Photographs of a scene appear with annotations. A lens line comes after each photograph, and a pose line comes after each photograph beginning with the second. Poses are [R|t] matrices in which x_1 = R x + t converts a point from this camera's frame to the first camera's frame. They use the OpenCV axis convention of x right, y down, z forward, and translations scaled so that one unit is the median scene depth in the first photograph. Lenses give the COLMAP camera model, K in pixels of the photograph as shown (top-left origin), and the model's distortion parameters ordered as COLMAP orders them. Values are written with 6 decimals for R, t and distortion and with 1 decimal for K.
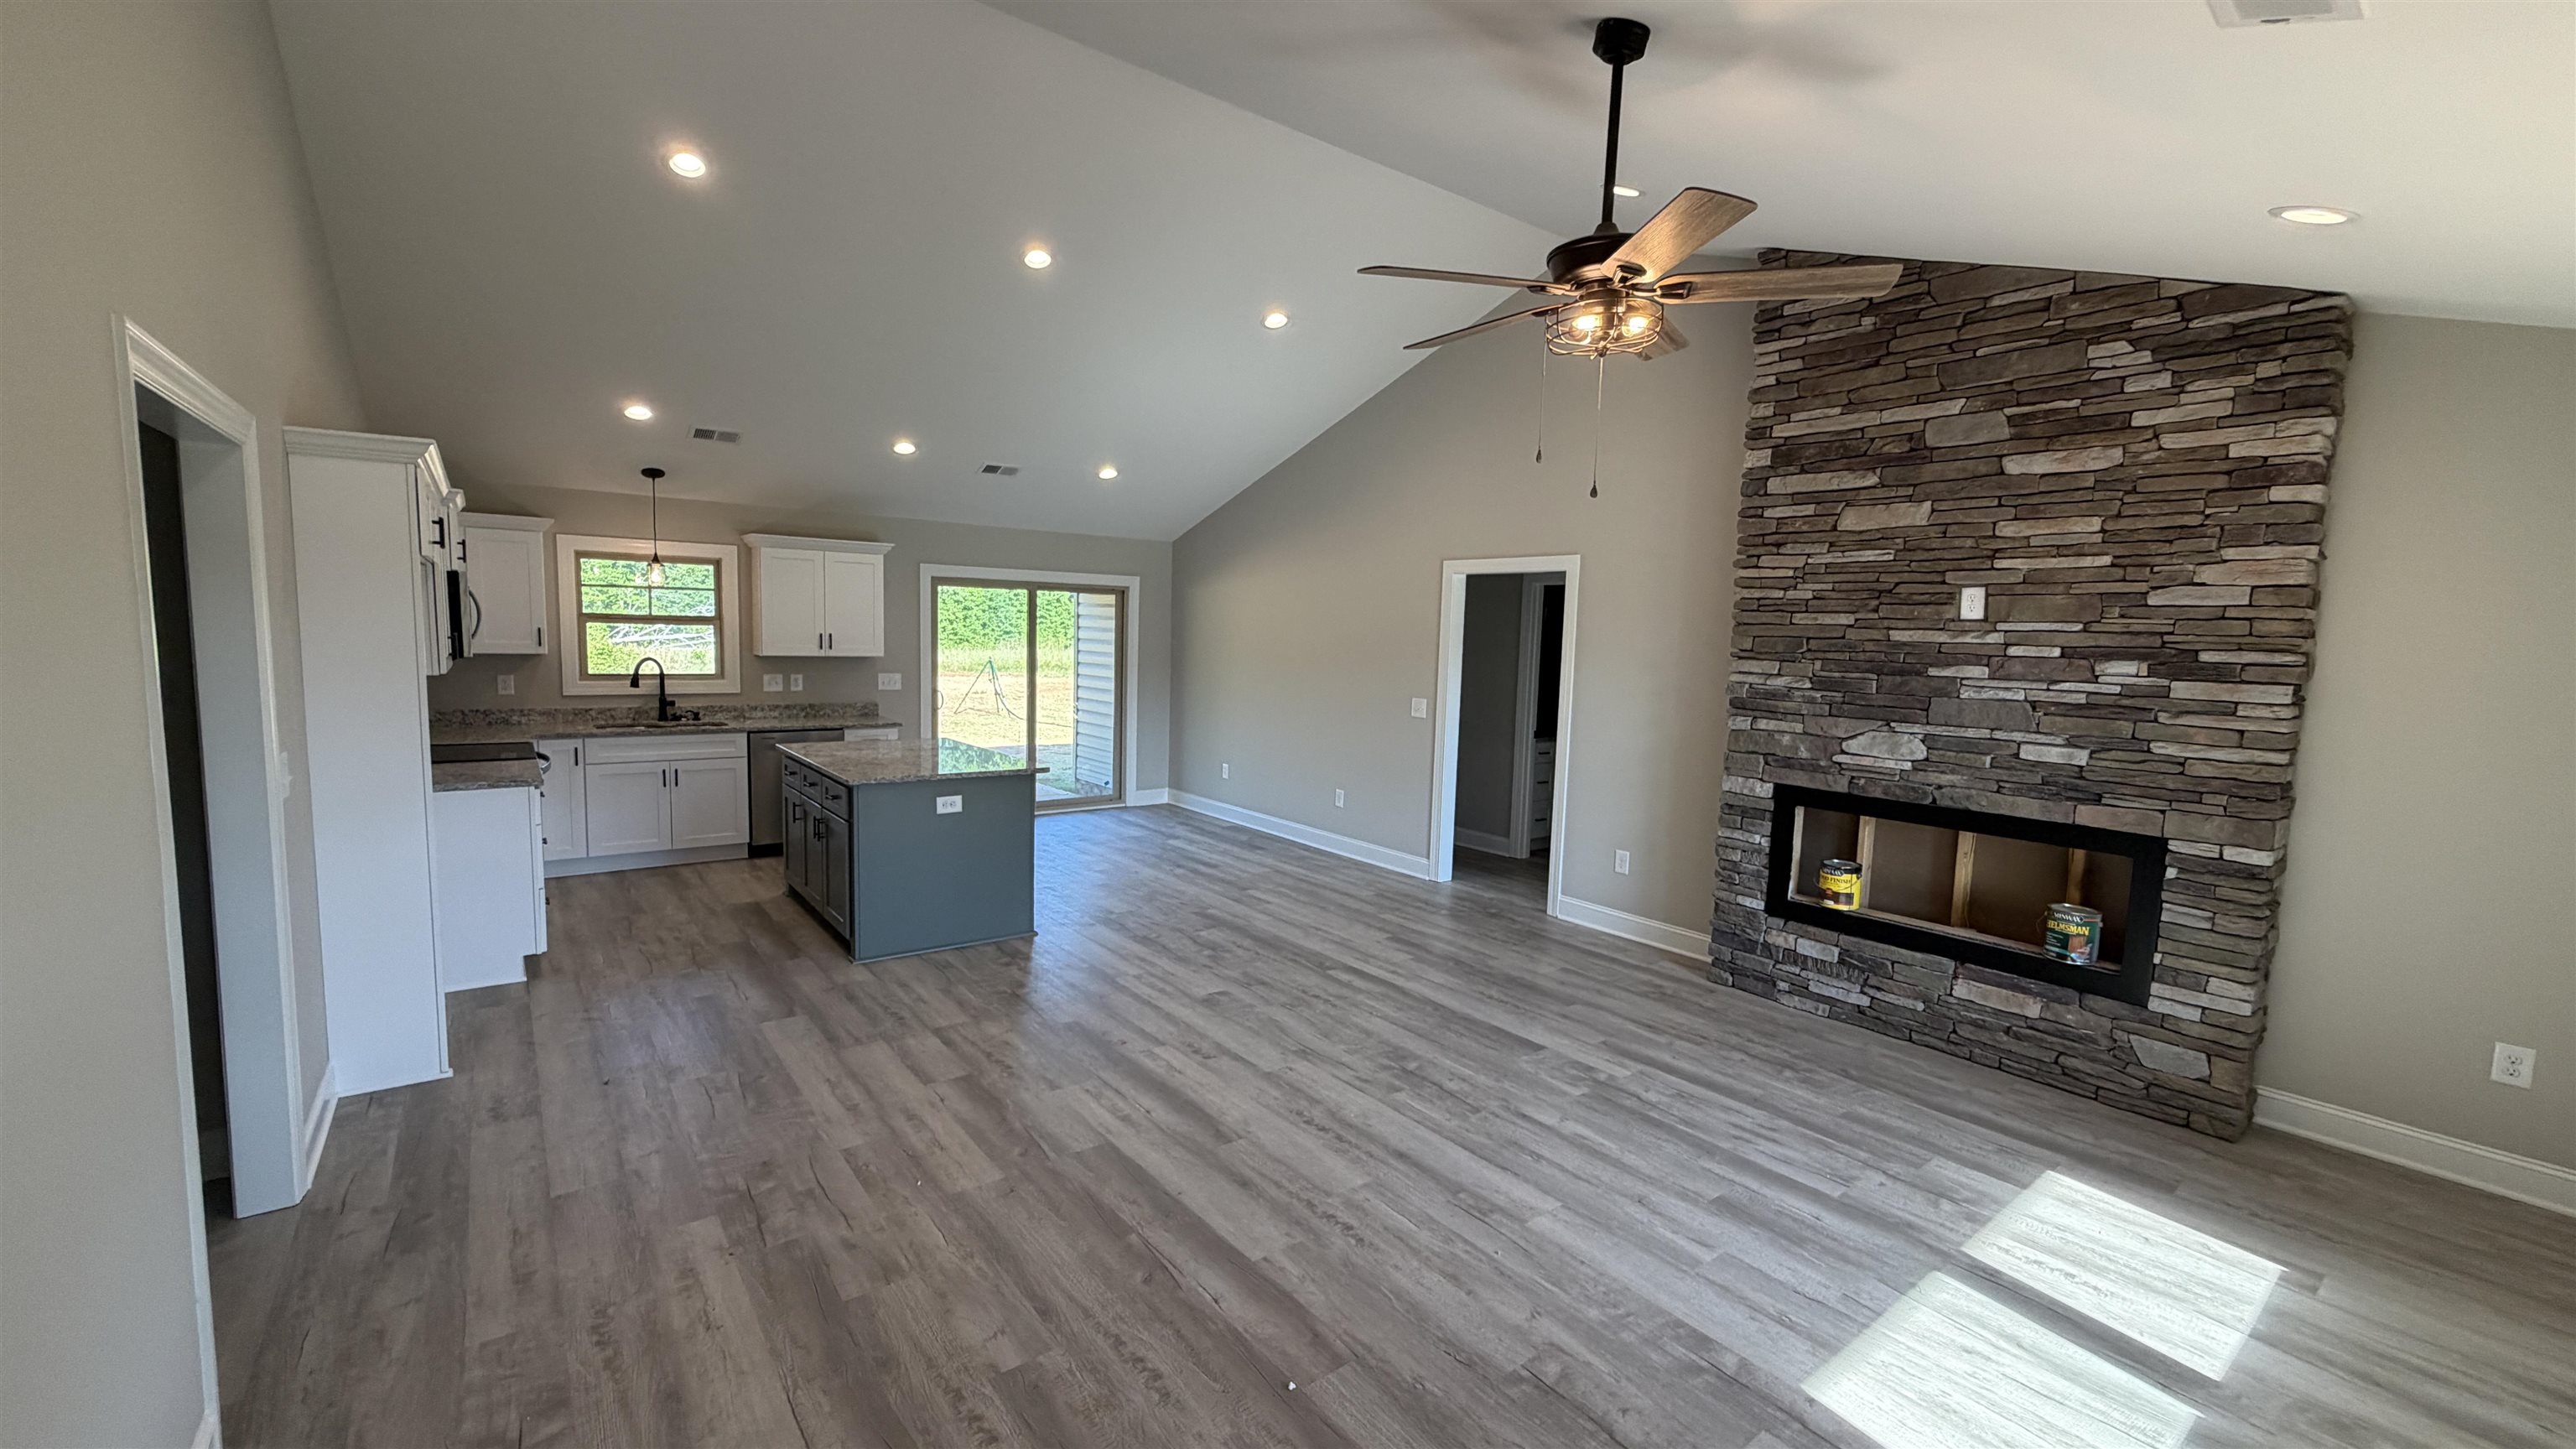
lens RADIAL K [[1035.5, 0, 1288.0], [0, 1035.5, 724.5], [0, 0, 1]] dist [0.001575, 0.000447]
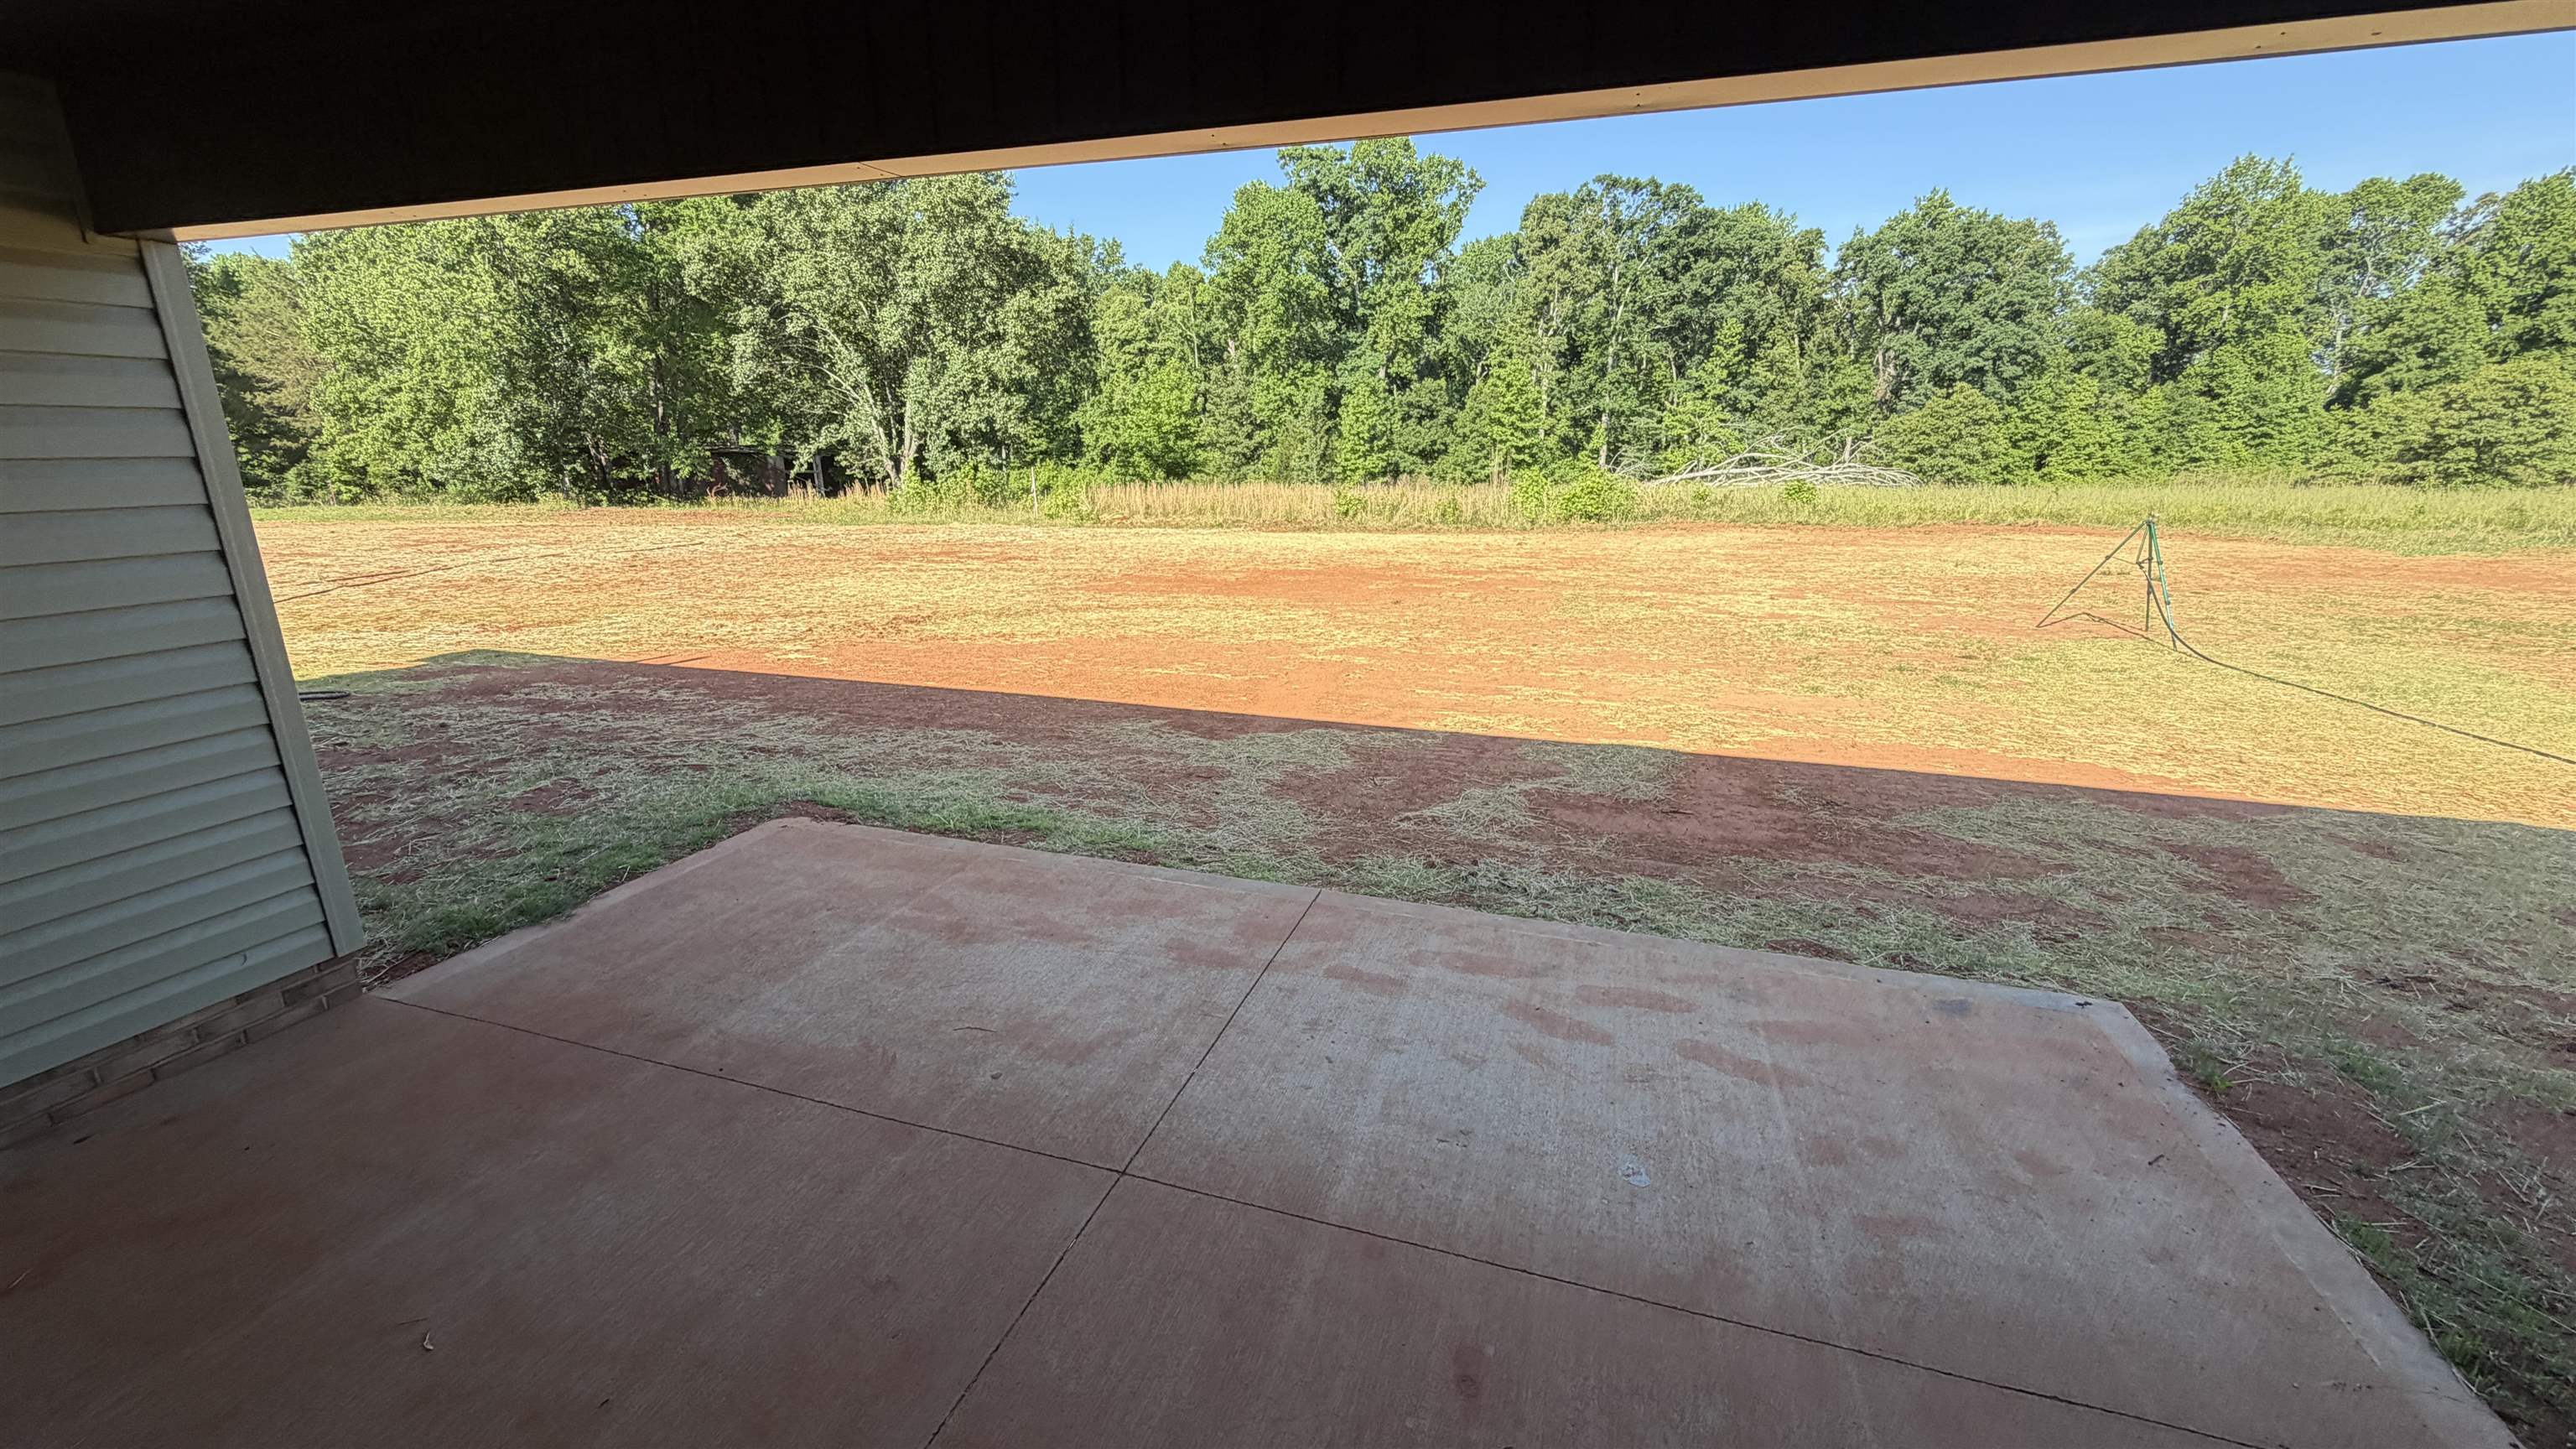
lens RADIAL K [[1035.5, 0, 1288.0], [0, 1035.5, 724.5], [0, 0, 1]] dist [0.001575, 0.000447]
pose [[0.562187, 0.189624, -0.804978, -0.040207], [-0.061794, 0.980269, 0.187761, -0.041321], [0.824699, -0.055814, 0.562812, 0.830801]]
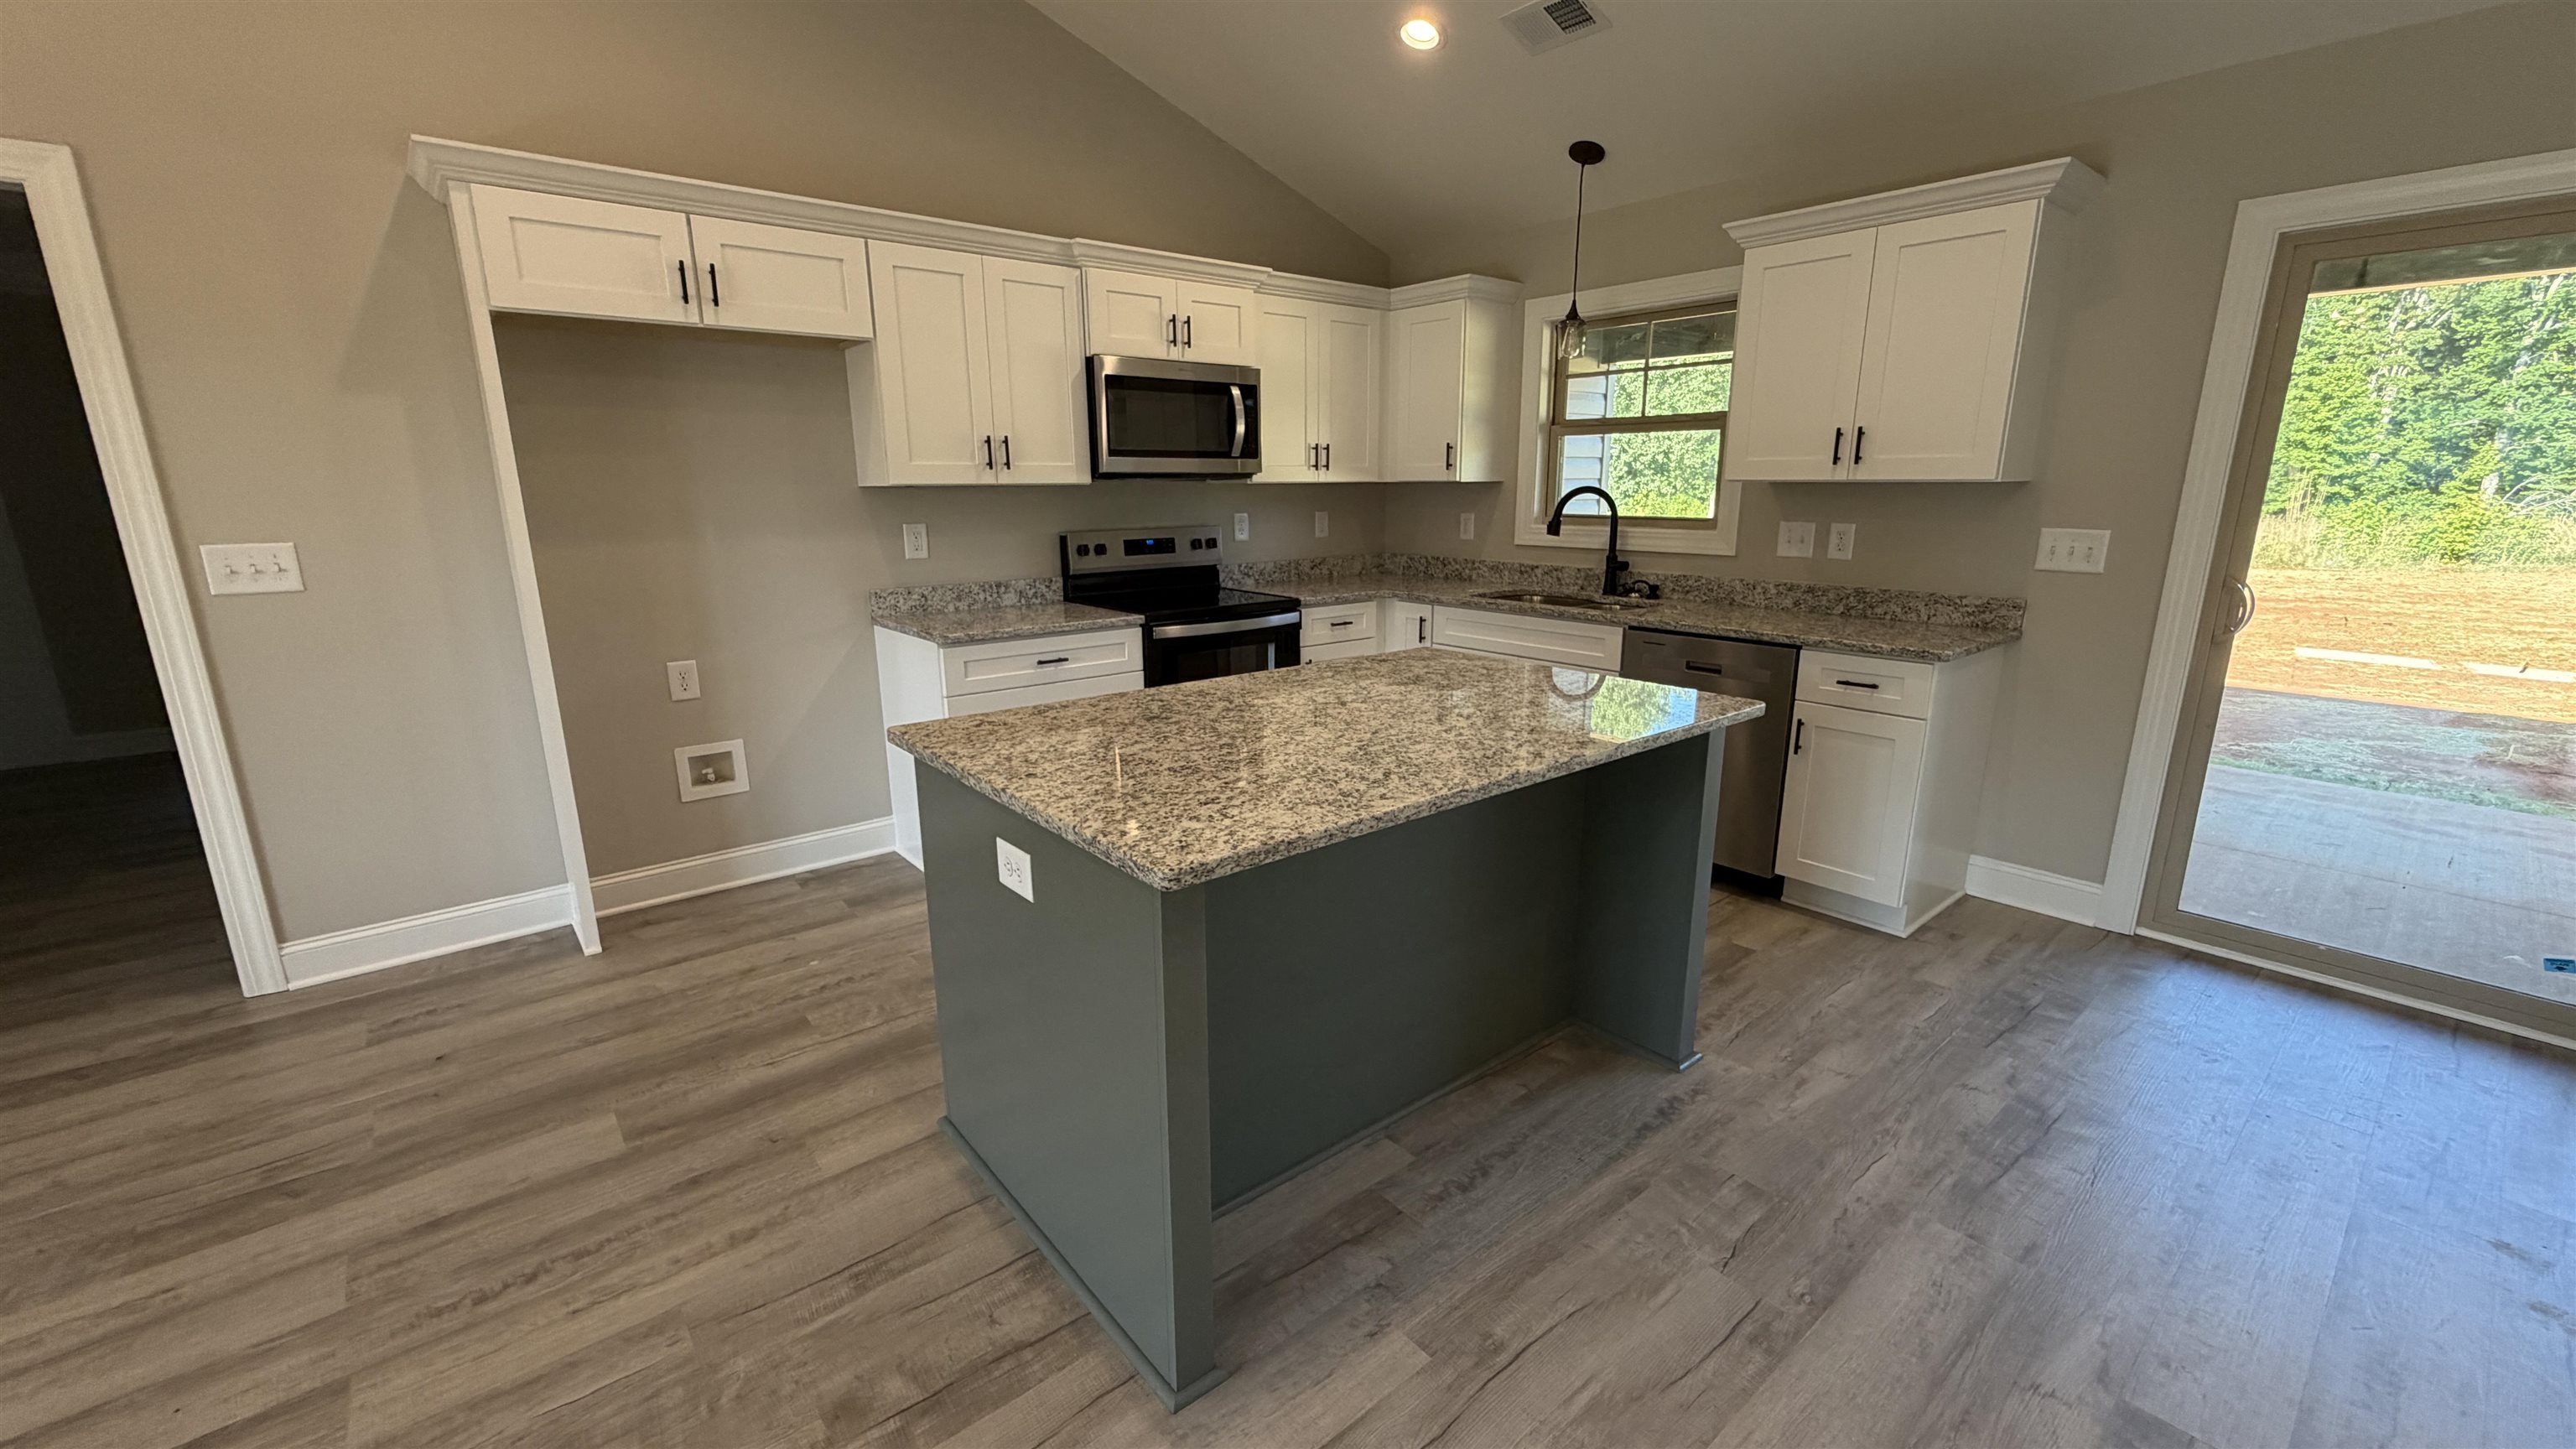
lens RADIAL K [[1035.5, 0, 1288.0], [0, 1035.5, 724.5], [0, 0, 1]] dist [0.001575, 0.000447]
pose [[0.038273, 0.201648, -0.978710, 0.000366], [-0.087774, 0.976320, 0.197724, -0.032344], [0.995405, 0.078337, 0.055066, 0.780890]]
